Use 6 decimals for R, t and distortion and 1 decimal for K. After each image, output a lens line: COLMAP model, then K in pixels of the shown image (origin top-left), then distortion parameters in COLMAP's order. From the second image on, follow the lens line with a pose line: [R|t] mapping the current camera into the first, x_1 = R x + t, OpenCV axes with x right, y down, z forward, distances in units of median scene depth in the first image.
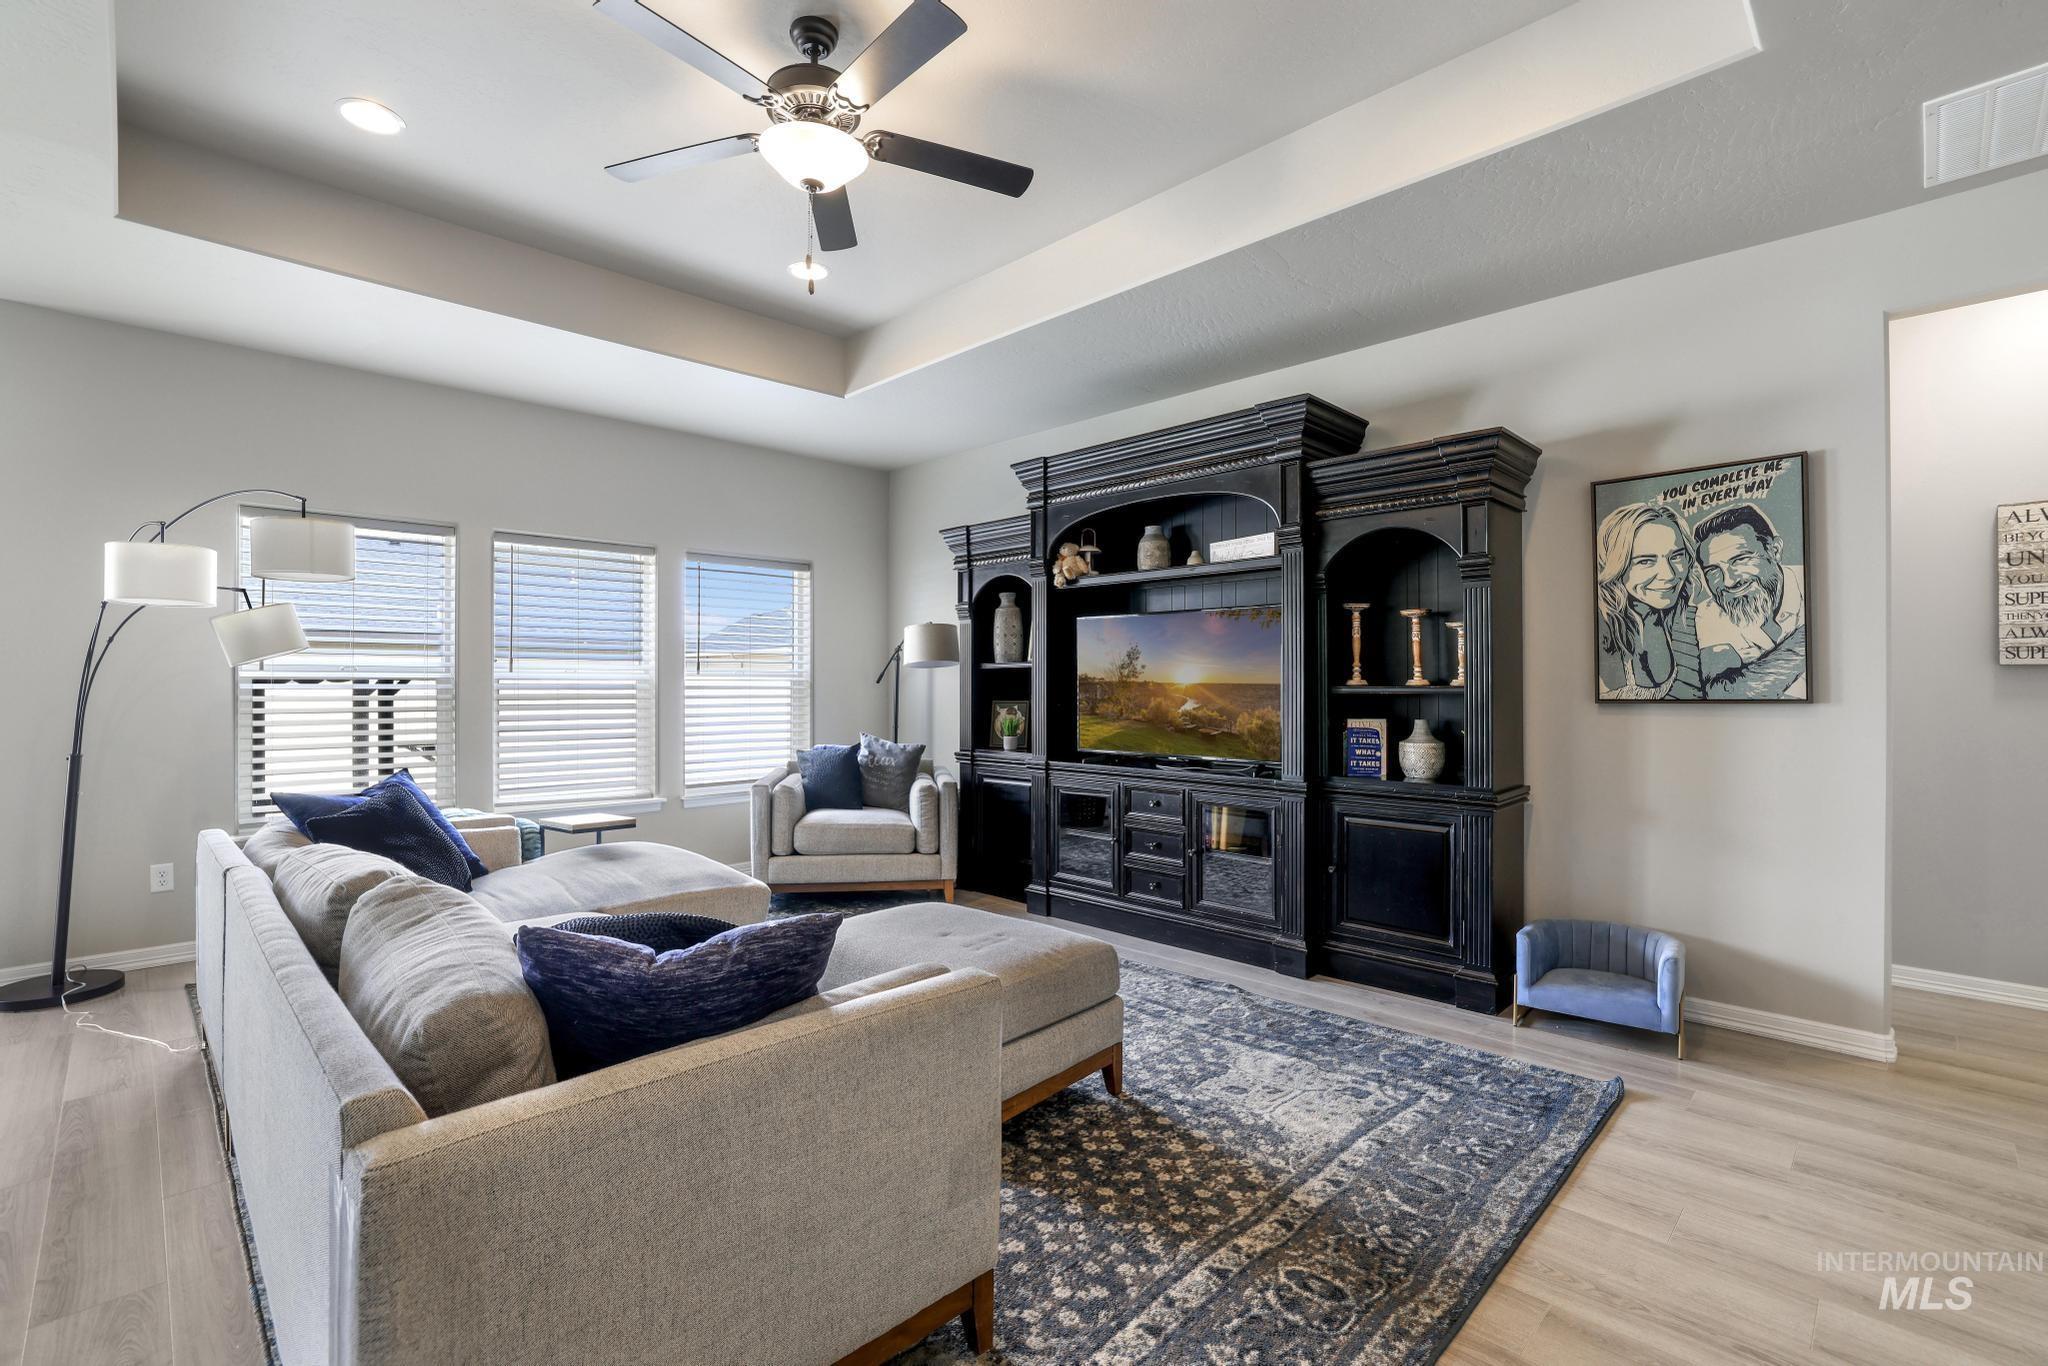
lens RADIAL K [[911.7, 0, 1024.0], [0, 911.7, 683.0], [0, 0, 1]] dist [-0.046302, 0.012745]
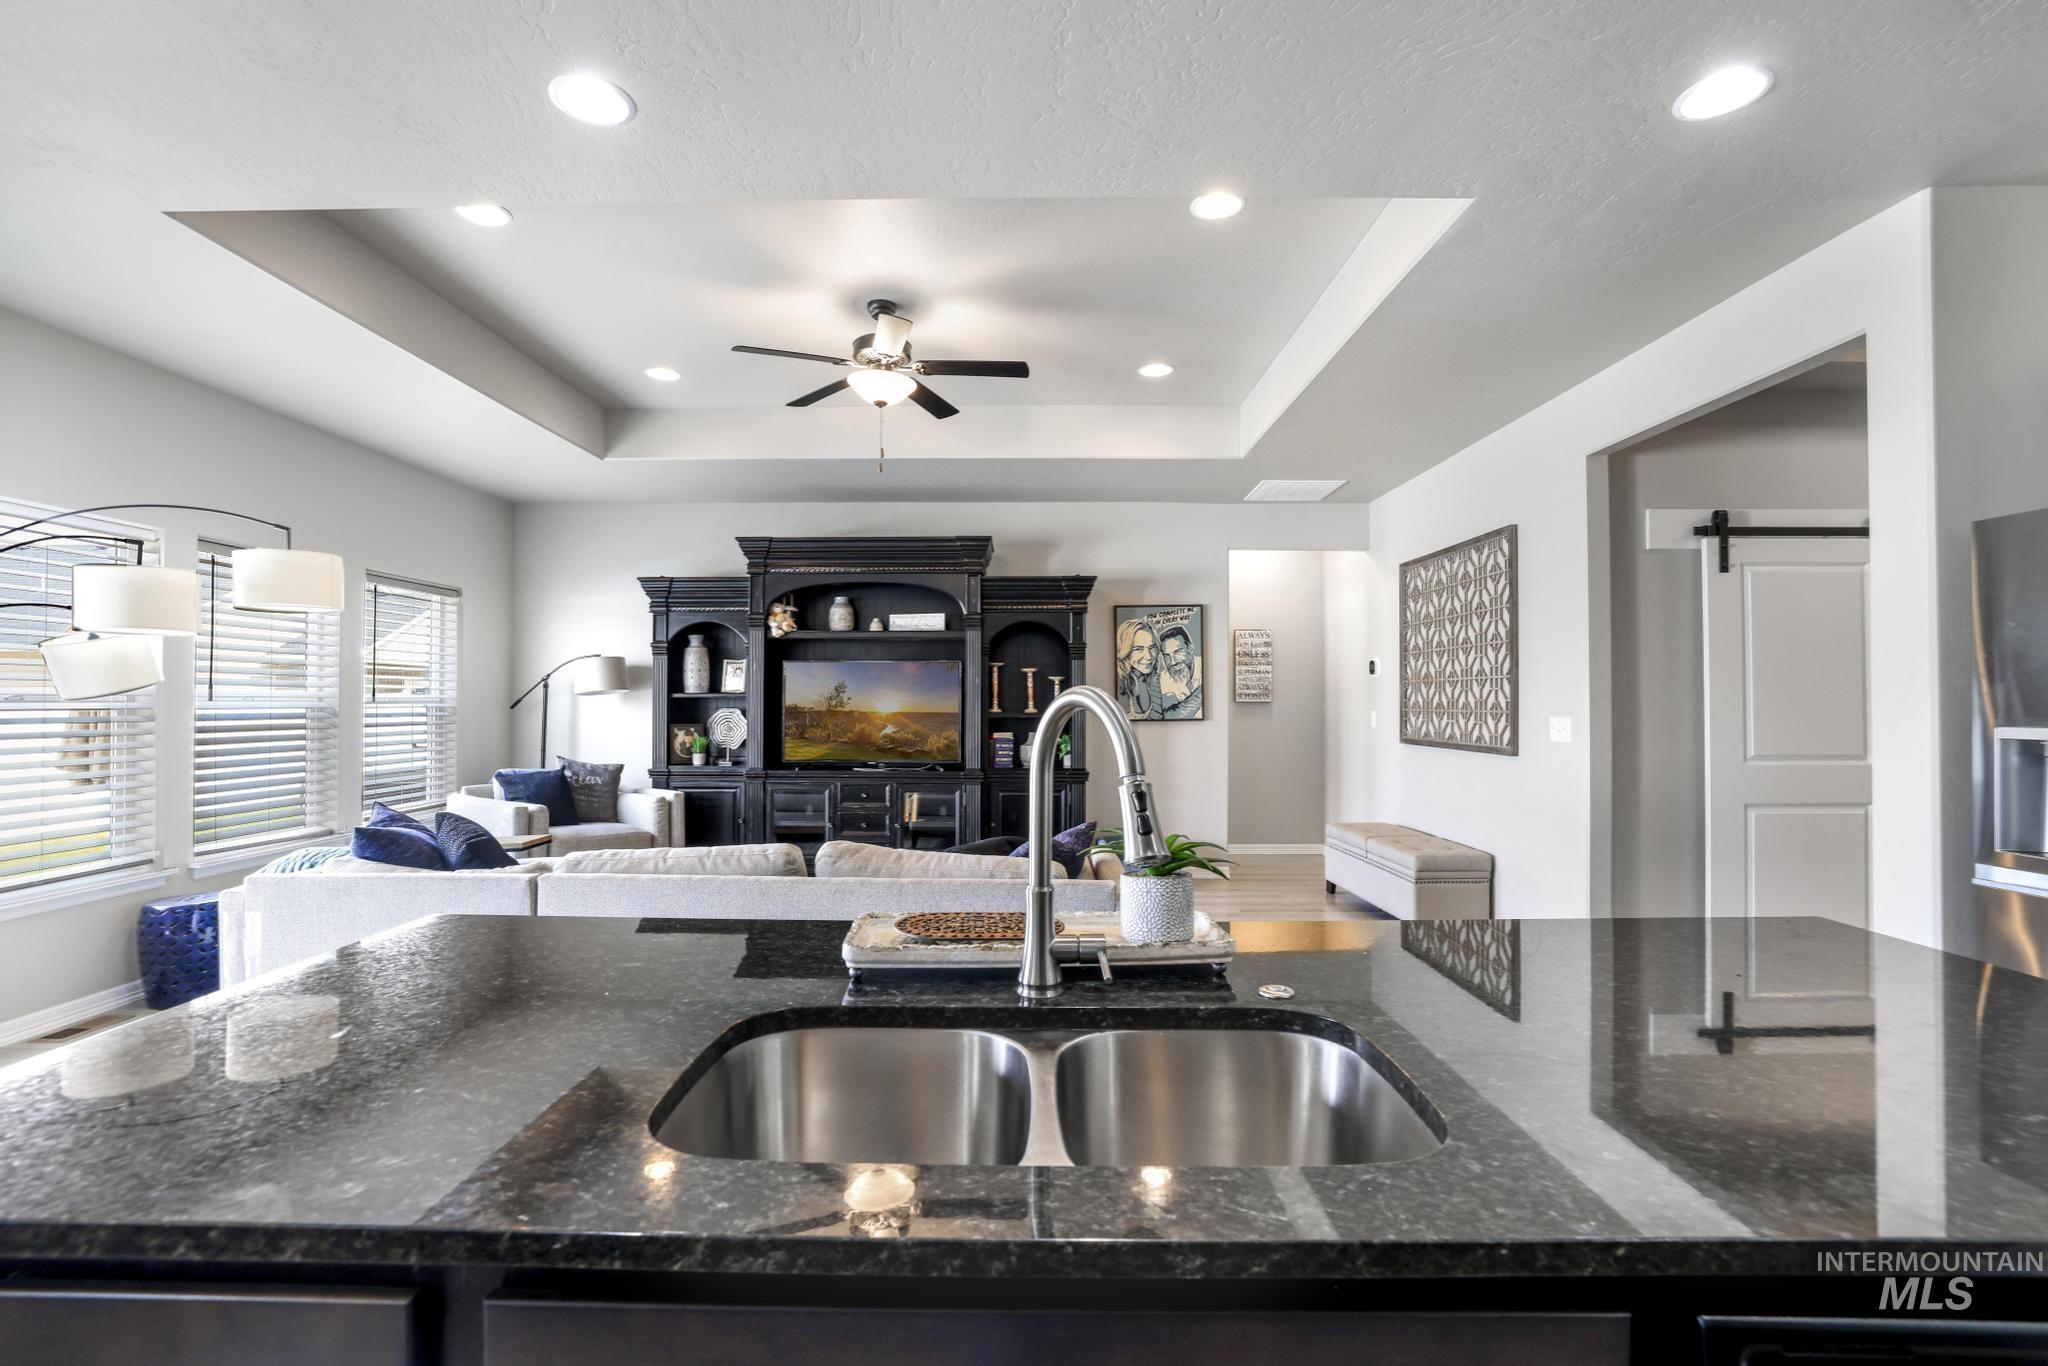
lens RADIAL K [[911.7, 0, 1024.0], [0, 911.7, 683.0], [0, 0, 1]] dist [-0.046302, 0.012745]
pose [[0.718919, 0.013600, 0.694961, -0.846393], [-0.003879, 0.999872, -0.015554, -0.028241], [-0.695083, 0.008486, 0.718879, -0.257651]]
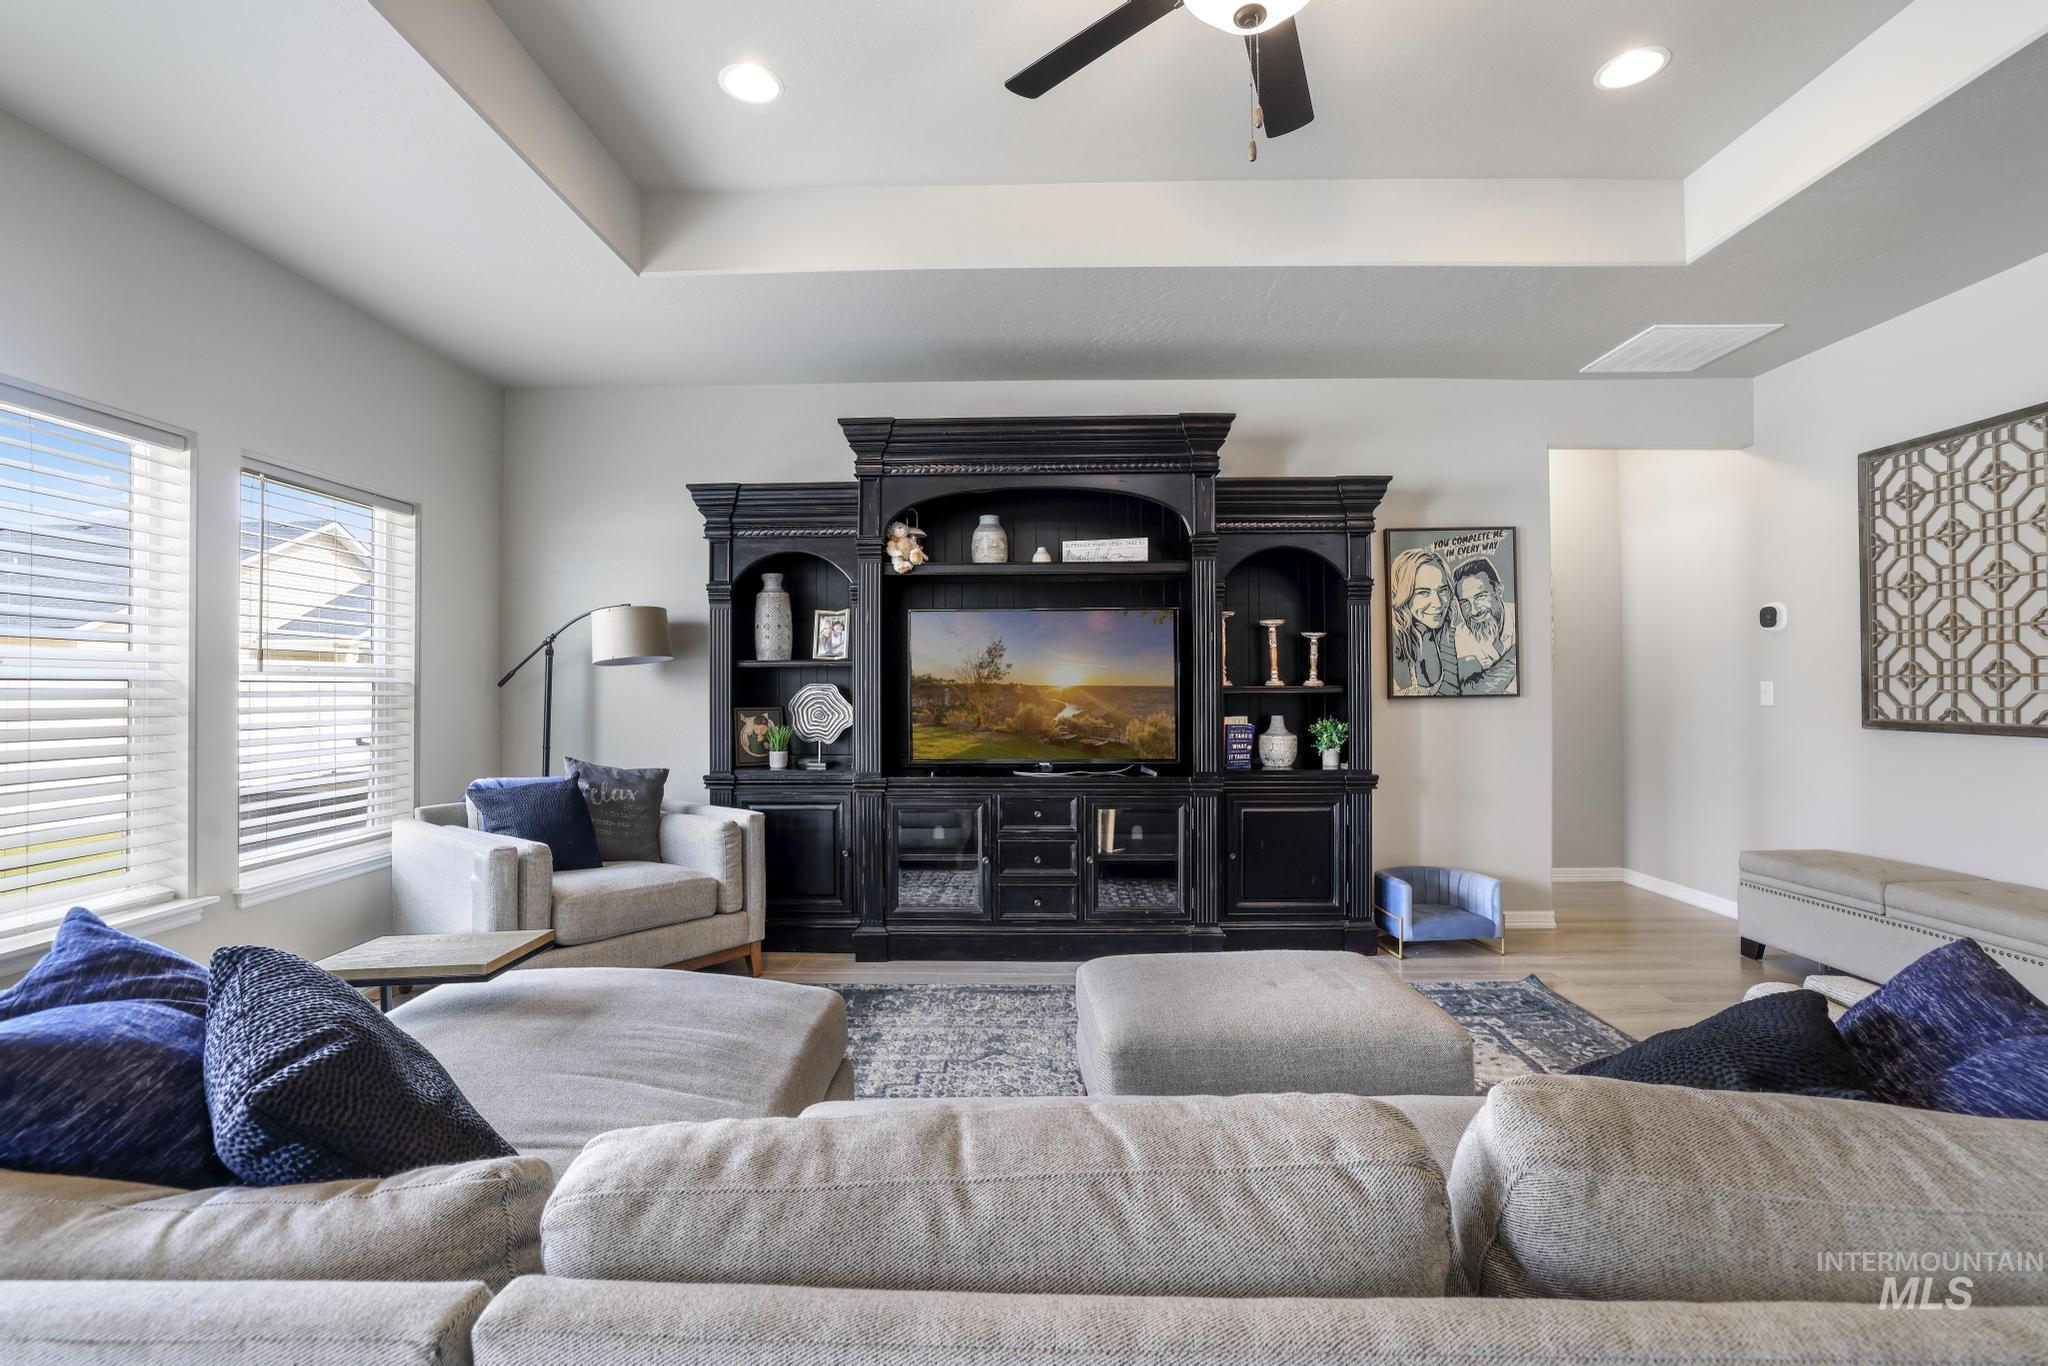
lens RADIAL K [[886.1, 0, 1014.5], [0, 886.1, 676.3], [0, 0, 1]] dist [-0.042873, 0.000142]
pose [[0.727050, 0.004703, 0.686568, -0.626713], [0.002858, 0.999947, -0.009876, 0.000653], [-0.686578, 0.009143, 0.726999, 0.445834]]
